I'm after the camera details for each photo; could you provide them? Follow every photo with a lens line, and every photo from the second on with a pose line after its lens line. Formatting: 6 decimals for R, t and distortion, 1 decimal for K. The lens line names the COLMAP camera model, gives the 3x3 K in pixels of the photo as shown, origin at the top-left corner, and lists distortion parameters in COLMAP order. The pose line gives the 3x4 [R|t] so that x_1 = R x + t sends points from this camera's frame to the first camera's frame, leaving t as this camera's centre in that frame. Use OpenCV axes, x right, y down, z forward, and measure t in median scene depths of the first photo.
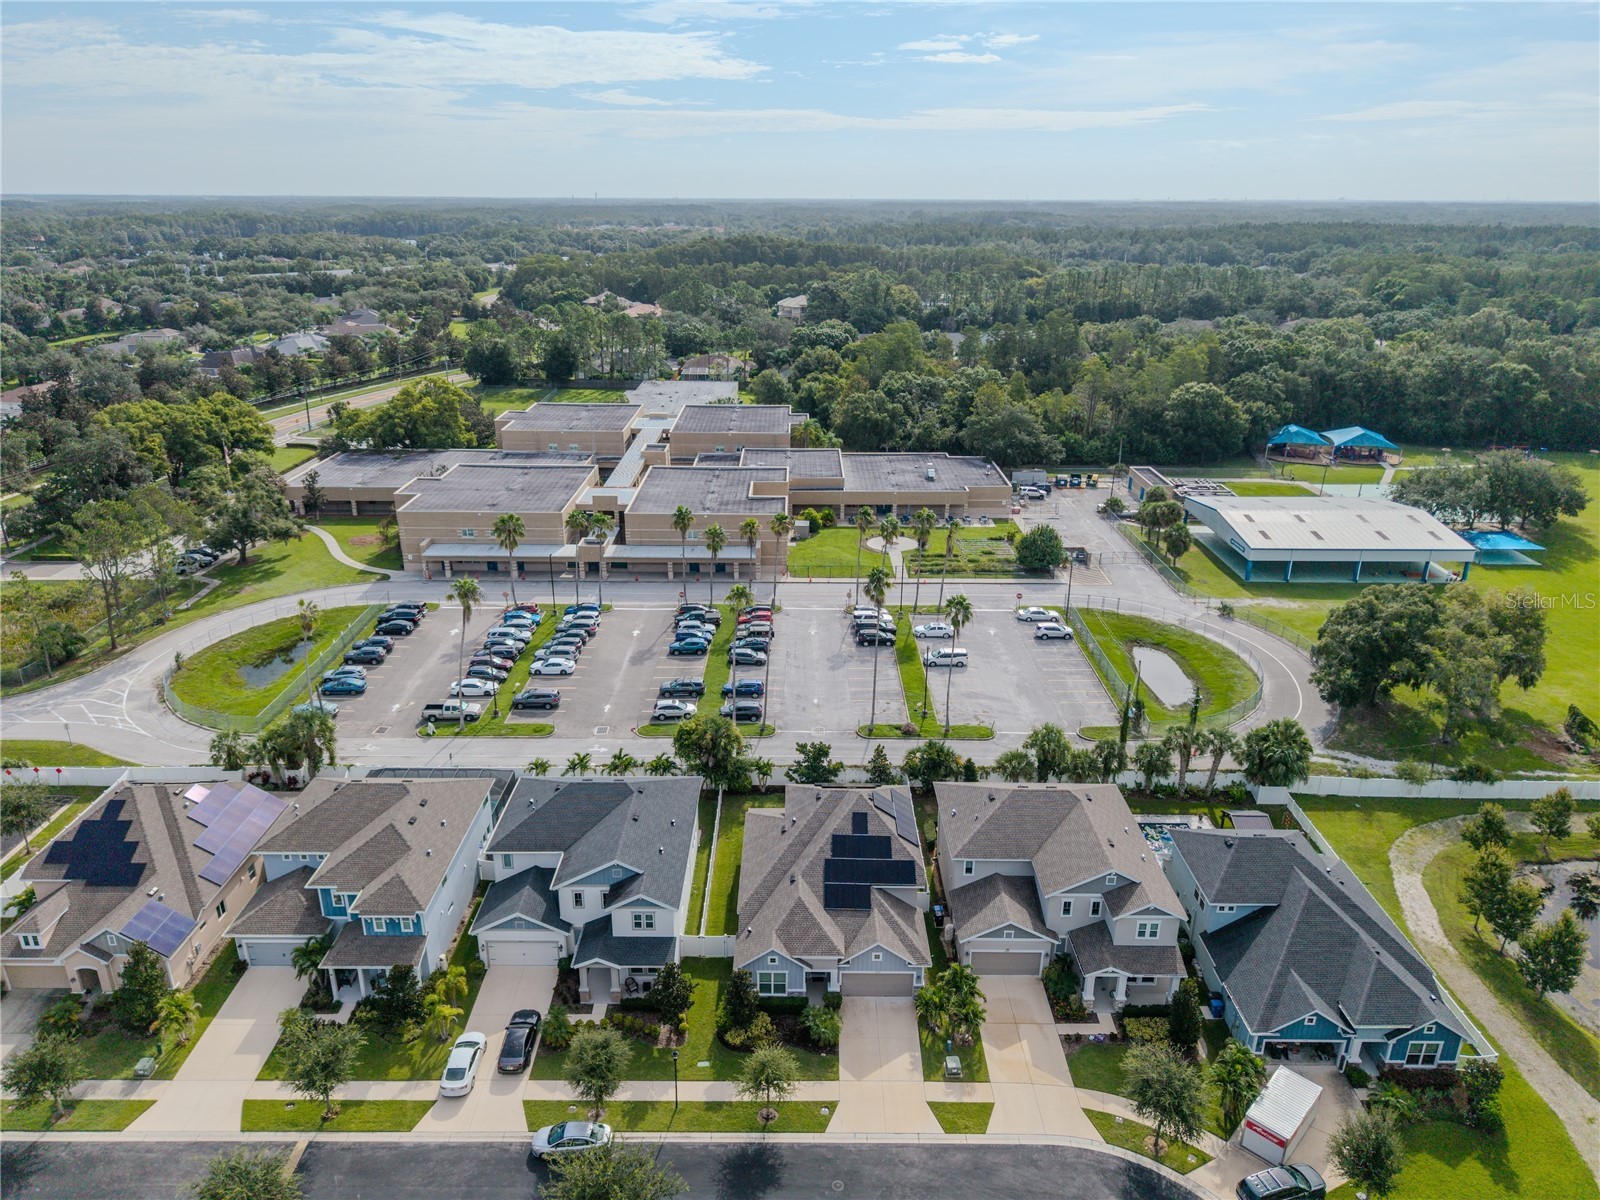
lens RADIAL K [[1077.0, 0, 799.6], [0, 1077.0, 592.7], [0, 0, 1]] dist [0.034332, -0.032673]
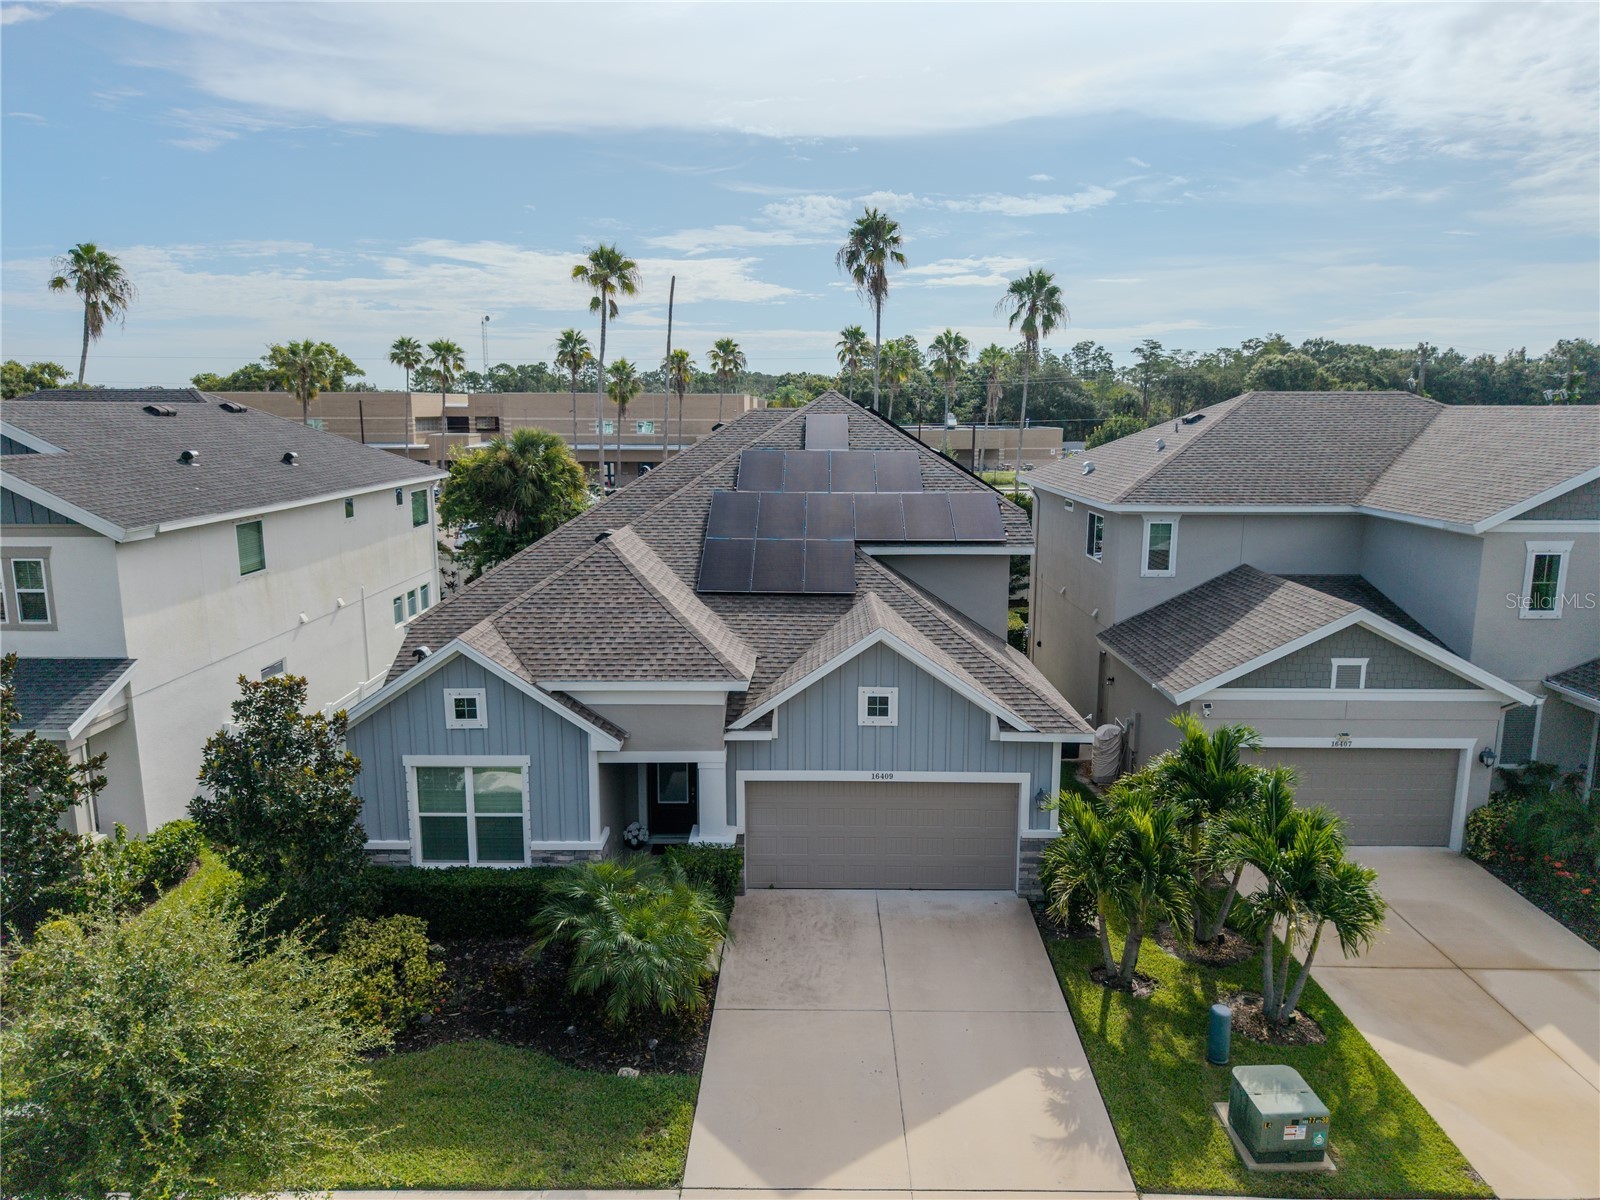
lens RADIAL K [[1077.0, 0, 795.1], [0, 1077.0, 599.2], [0, 0, 1]] dist [0.034332, -0.032673]
pose [[0.999911, -0.005167, -0.012323, 0.034229], [0.002882, 0.983902, -0.178688, 0.223325], [0.013048, 0.178636, 0.983829, 0.463681]]
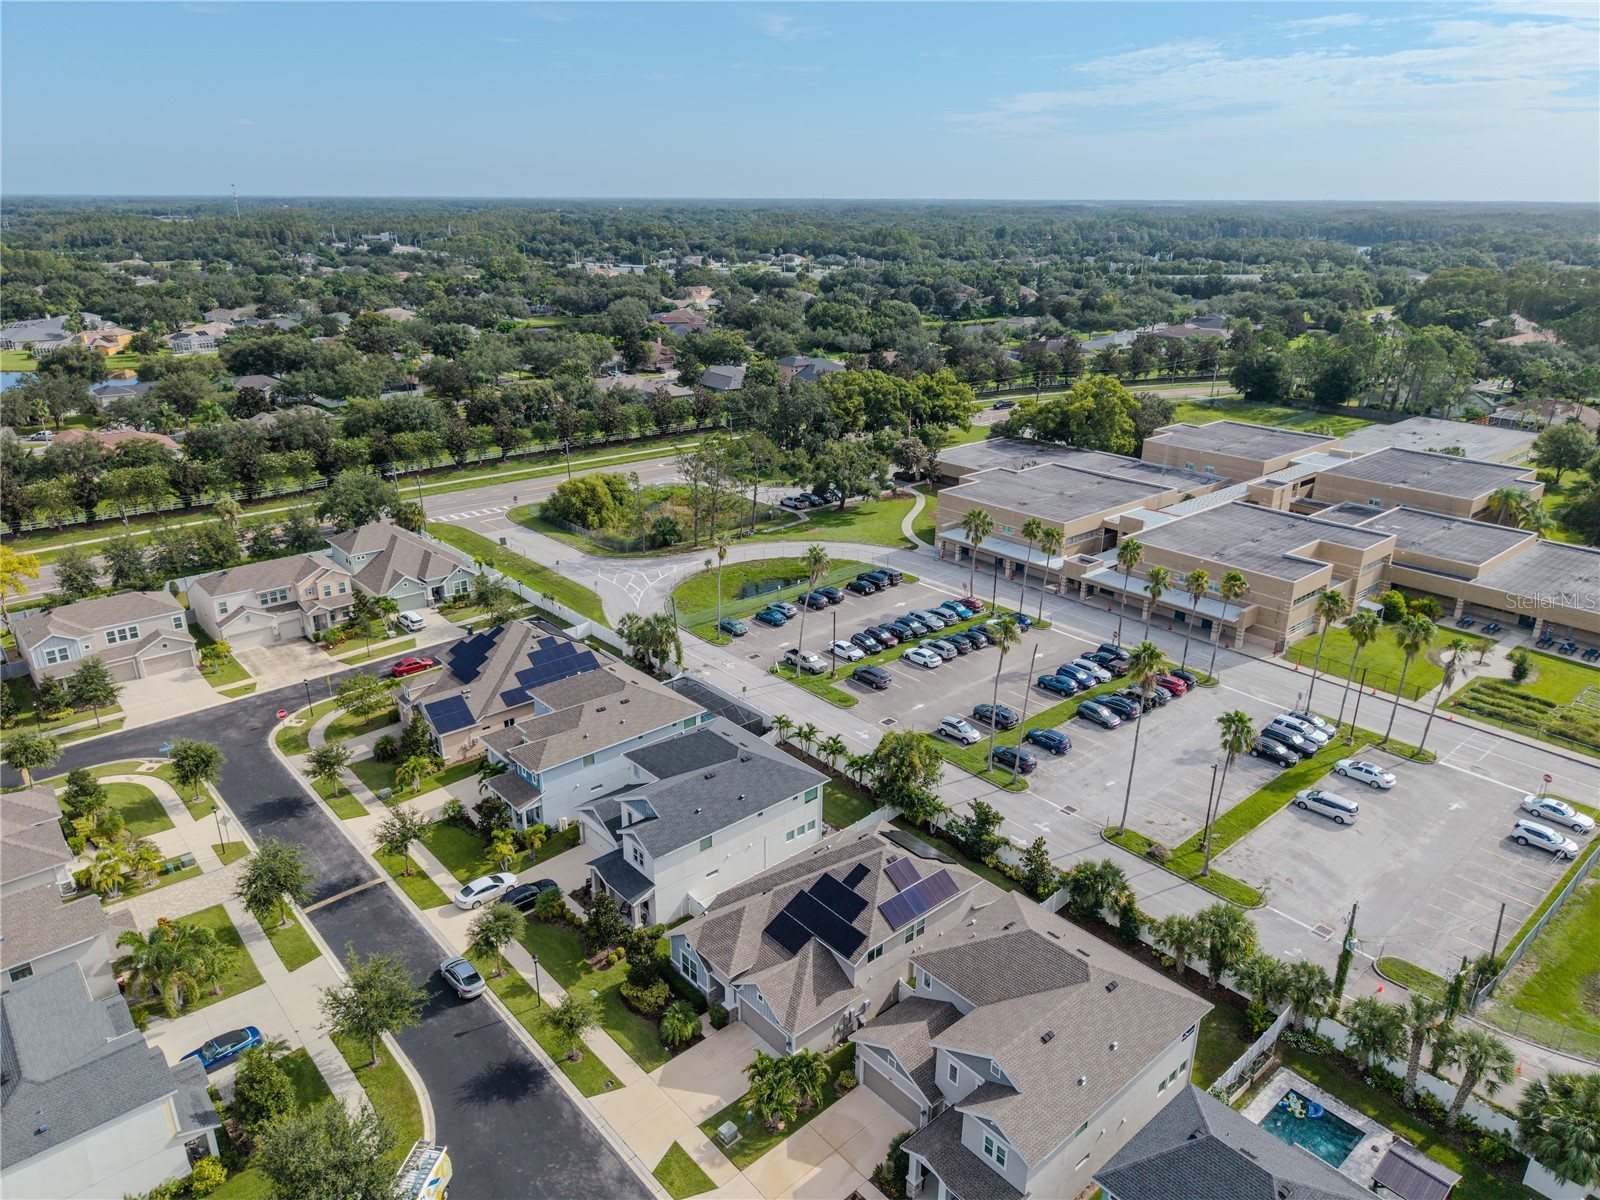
lens RADIAL K [[1077.0, 0, 794.6], [0, 1077.0, 600.6], [0, 0, 1]] dist [0.034332, -0.032673]
pose [[0.653452, 0.262175, -0.710116, 0.421477], [-0.260345, 0.958716, 0.114387, -0.071082], [0.710789, 0.110129, 0.694731, 0.202732]]
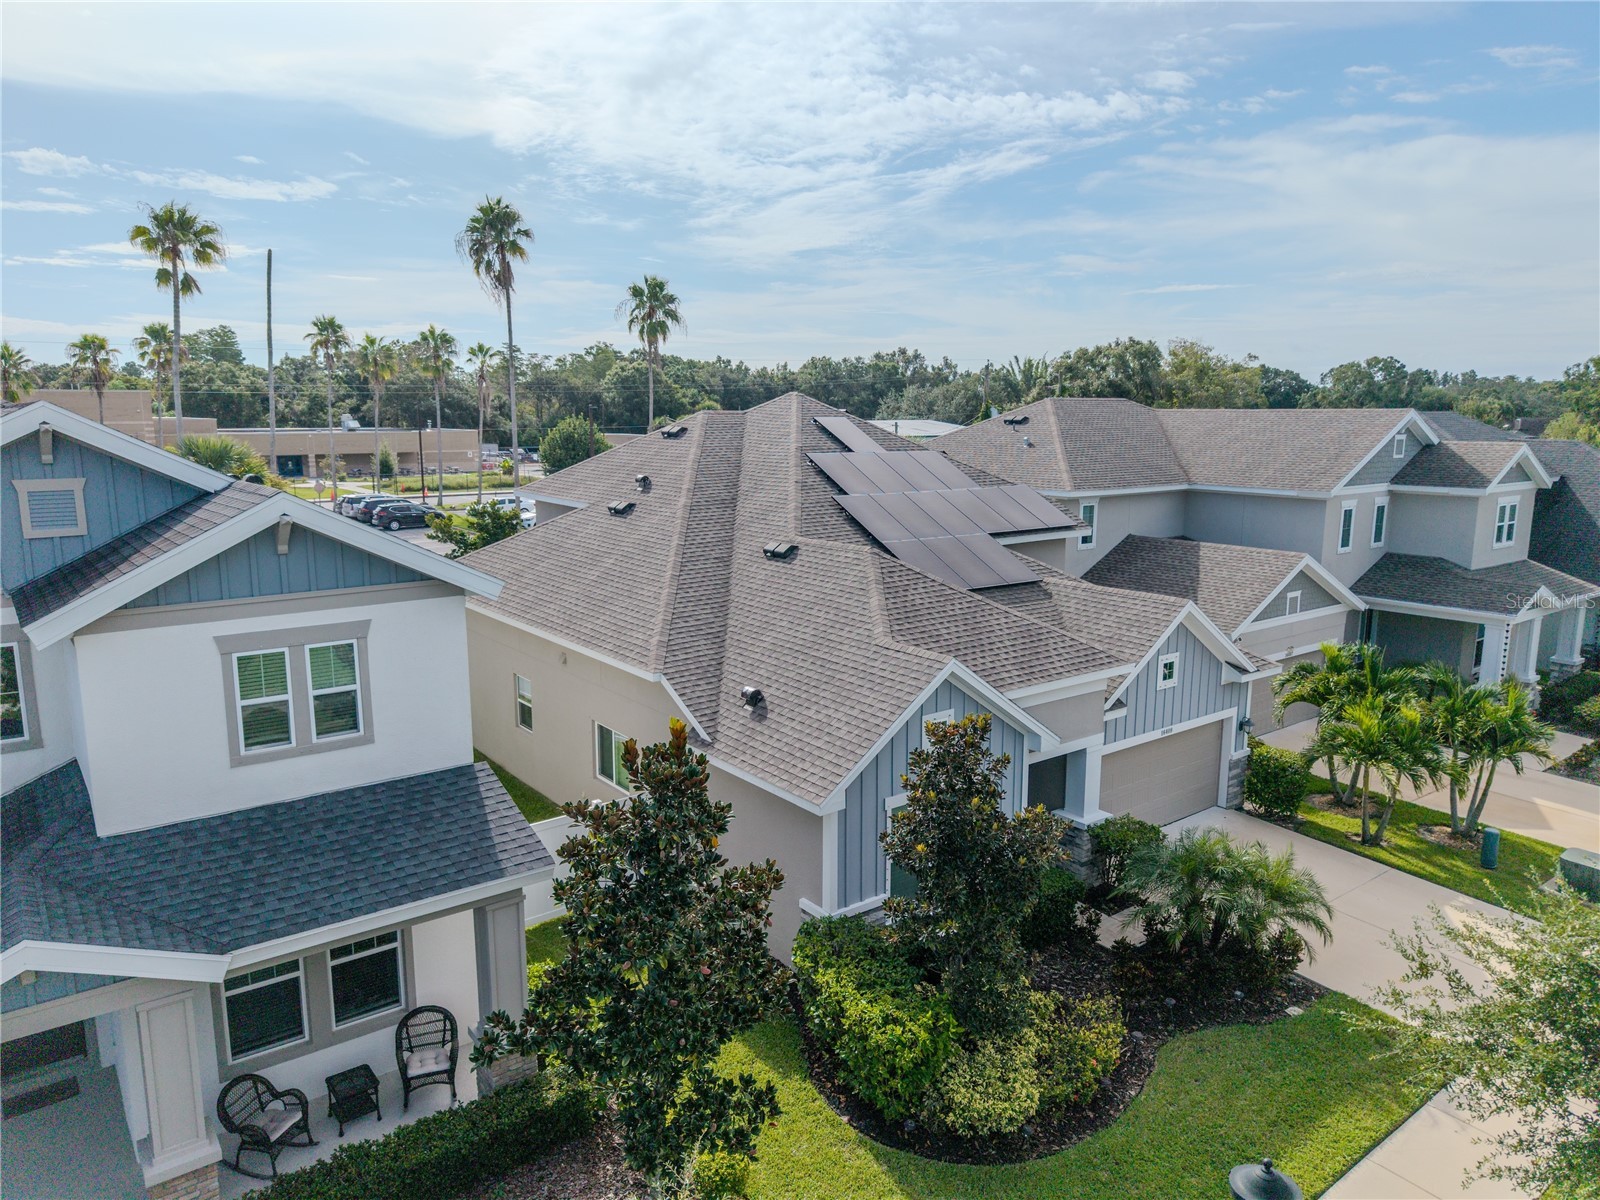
lens RADIAL K [[1077.0, 0, 792.8], [0, 1077.0, 589.4], [0, 0, 1]] dist [0.034332, -0.032673]
pose [[0.797172, -0.106706, 0.594248, -0.115376], [0.215440, 0.969736, -0.114878, 0.204255], [-0.564005, 0.219603, 0.796035, 0.510969]]
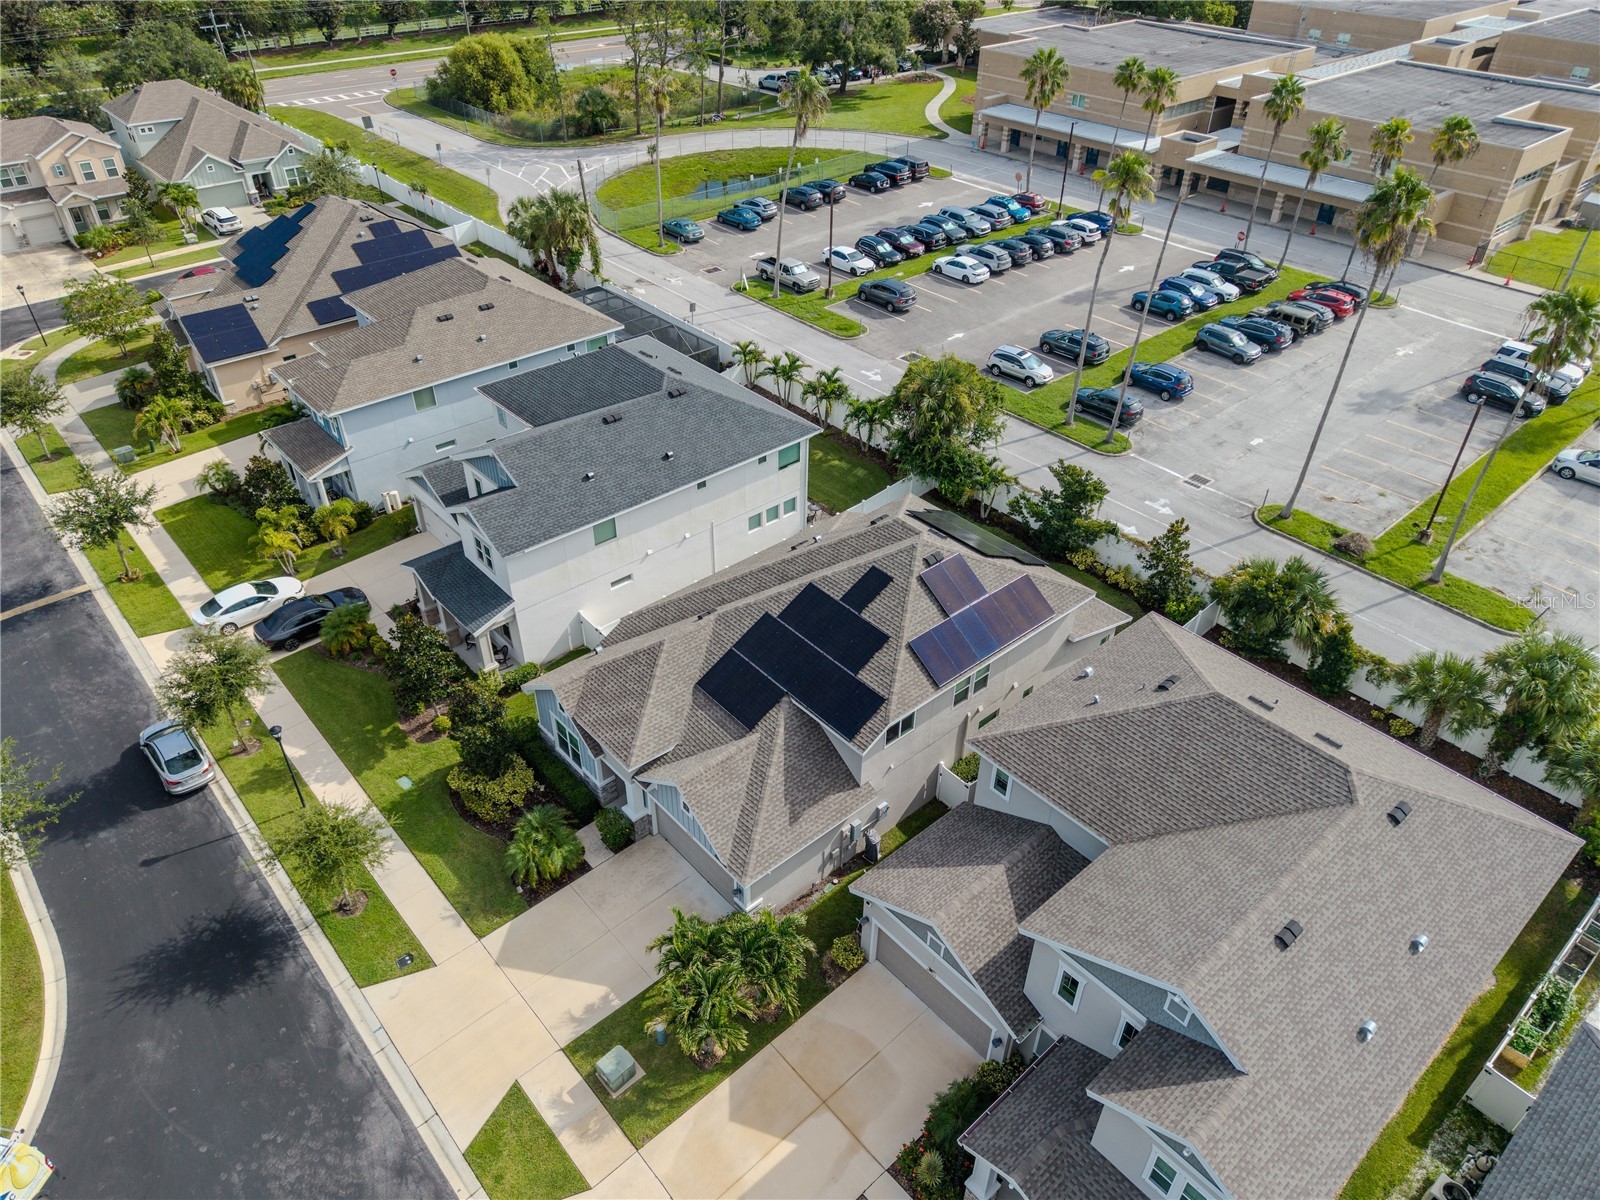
lens RADIAL K [[1077.0, 0, 799.1], [0, 1077.0, 600.7], [0, 0, 1]] dist [0.034332, -0.032673]
pose [[0.658910, 0.446144, -0.605634, 0.231274], [-0.264099, 0.891081, 0.369089, 0.030619], [0.704336, -0.083249, 0.704969, 0.431116]]
